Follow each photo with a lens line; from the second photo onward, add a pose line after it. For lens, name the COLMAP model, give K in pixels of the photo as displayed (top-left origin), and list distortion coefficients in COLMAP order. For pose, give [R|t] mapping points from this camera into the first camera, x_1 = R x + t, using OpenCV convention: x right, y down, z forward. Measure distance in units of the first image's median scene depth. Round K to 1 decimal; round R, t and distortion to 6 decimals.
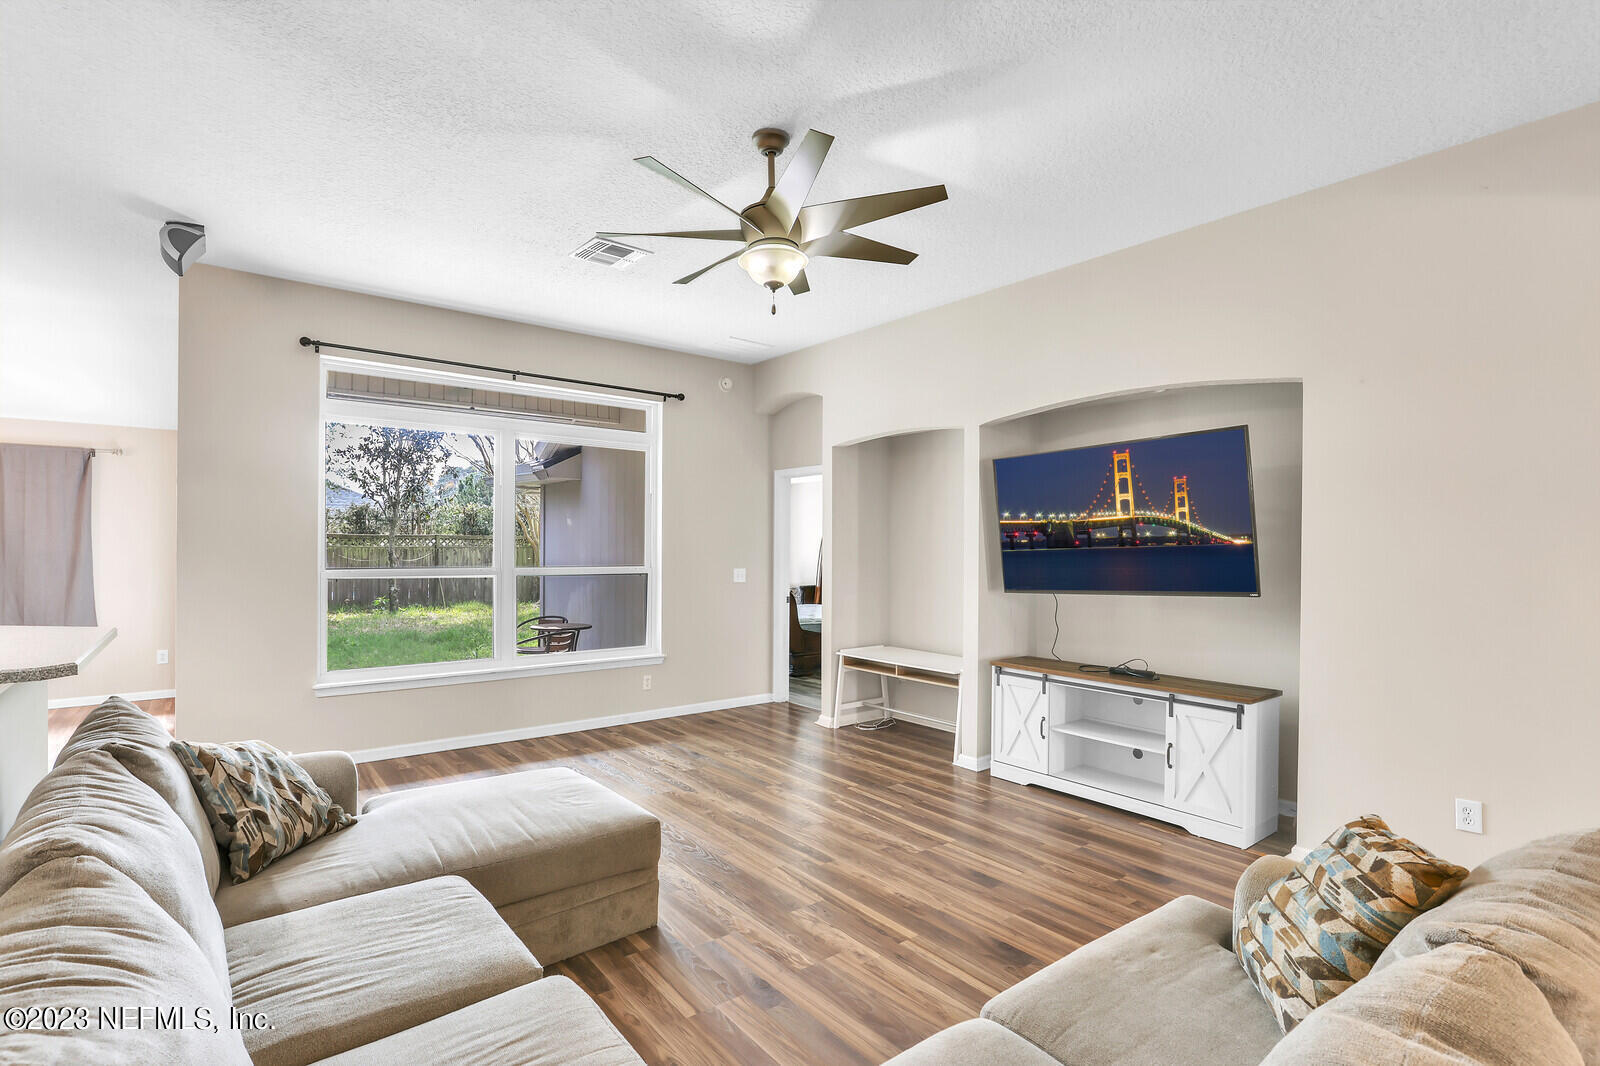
lens RADIAL K [[813.9, 0, 800.0], [0, 813.9, 533.0], [0, 0, 1]] dist [0.000064, 0.000014]
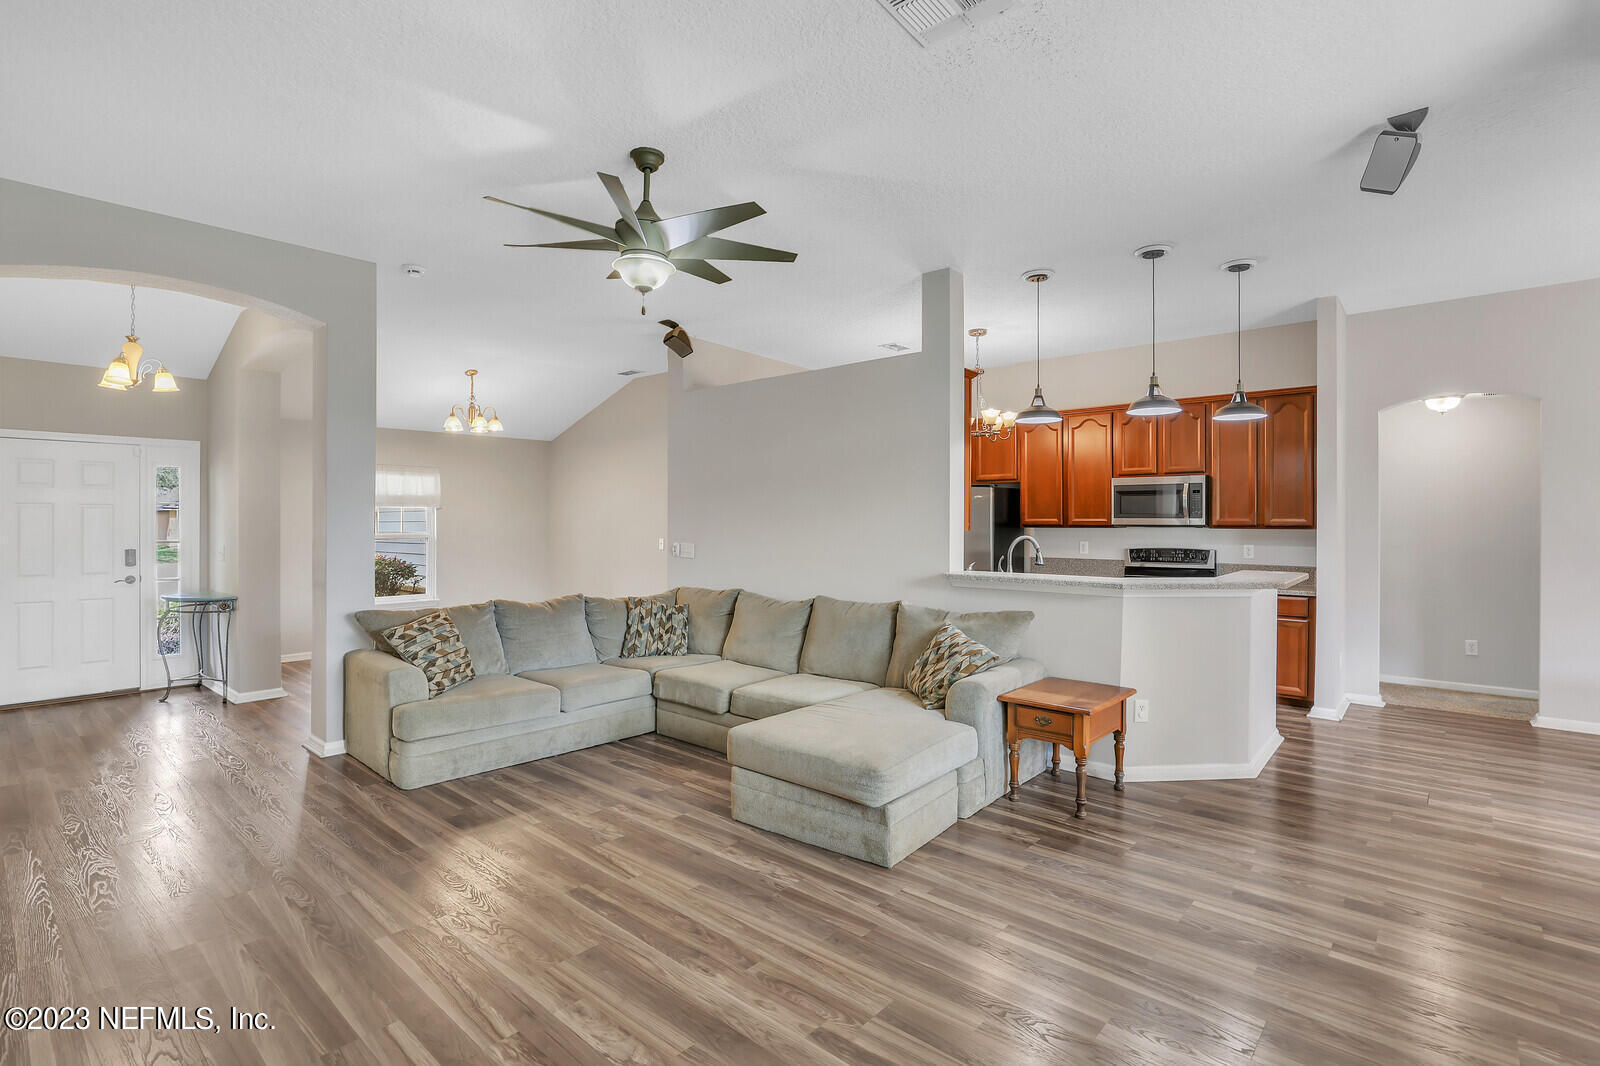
lens RADIAL K [[752.8, 0, 800.8], [0, 752.8, 522.3], [0, 0, 1]] dist [0.000499, 0.000109]
pose [[-0.982721, -0.013110, -0.184627, -0.039240], [-0.011568, 0.999889, -0.009426, 0.018484], [0.184730, -0.007127, -0.982763, 1.511448]]
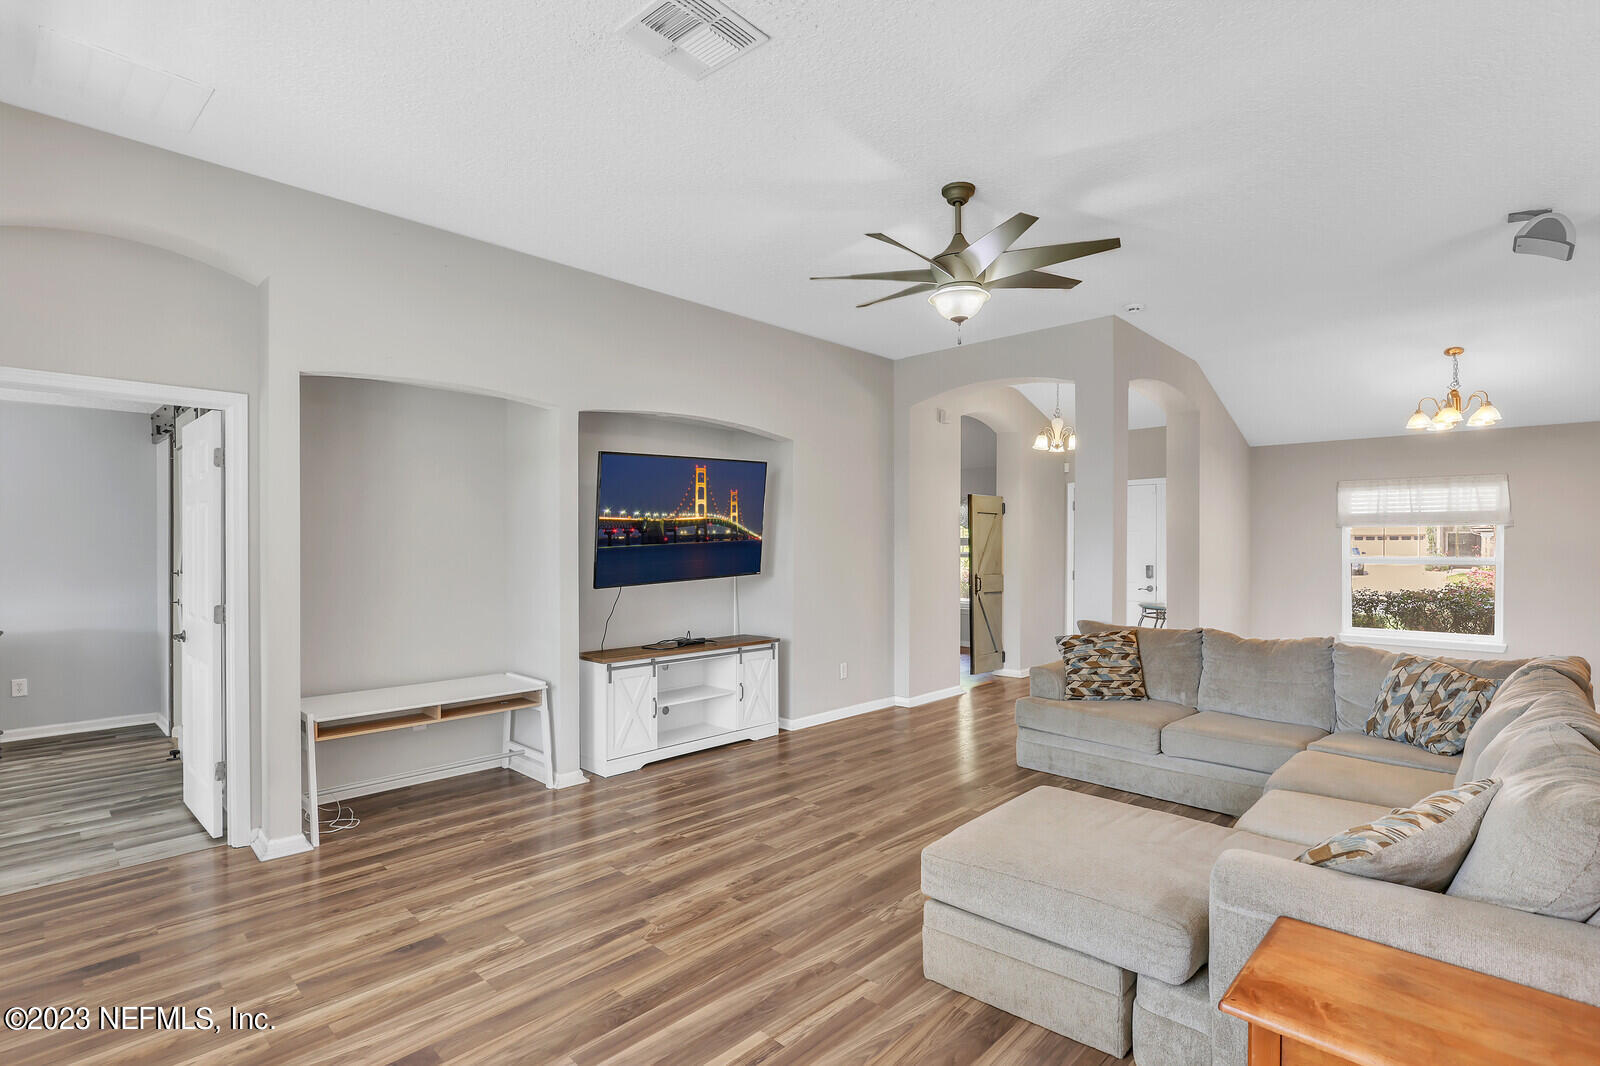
lens RADIAL K [[776.2, 0, 801.1], [0, 776.2, 540.8], [0, 0, 1]] dist [-0.012346, 0.000192]
pose [[-0.142997, -0.007994, 0.989691, -0.804589], [-0.009238, 0.999935, 0.006742, 0.005846], [-0.989680, -0.008179, -0.143062, 1.012717]]
